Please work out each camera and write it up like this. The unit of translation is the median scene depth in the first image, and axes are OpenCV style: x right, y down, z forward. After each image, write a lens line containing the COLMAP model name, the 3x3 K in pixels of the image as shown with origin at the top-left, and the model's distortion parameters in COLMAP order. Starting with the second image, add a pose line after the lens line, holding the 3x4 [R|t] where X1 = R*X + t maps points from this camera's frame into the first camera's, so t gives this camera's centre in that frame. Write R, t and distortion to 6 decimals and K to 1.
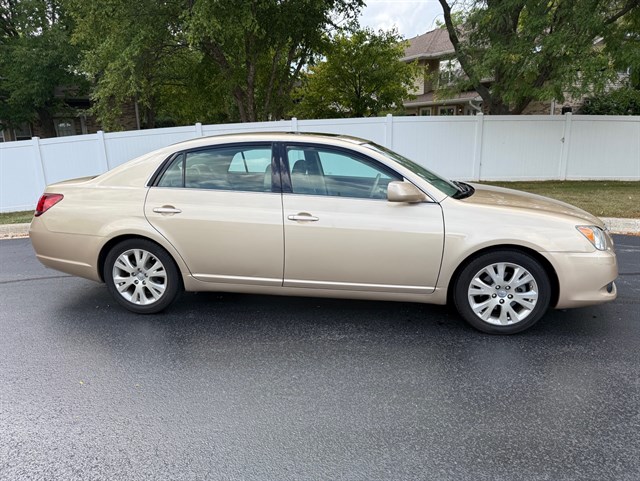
lens RADIAL K [[448.6, 0, 320.0], [0, 448.6, 240.5], [0, 0, 1]] dist [0.001533, -0.007512]
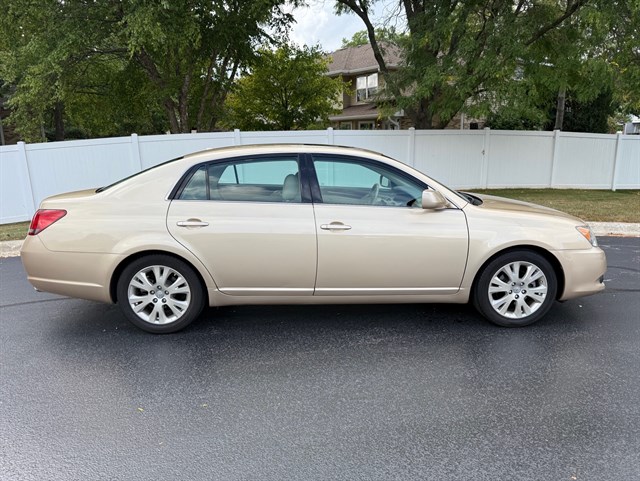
lens RADIAL K [[447.5, 0, 322.1], [0, 447.5, 241.0], [0, 0, 1]] dist [0.025449, -0.034929]
pose [[0.980410, -0.035890, 0.193672, -0.251694], [0.040841, 0.998932, -0.021628, 0.002342], [-0.192689, 0.029114, 0.980828, 0.001103]]
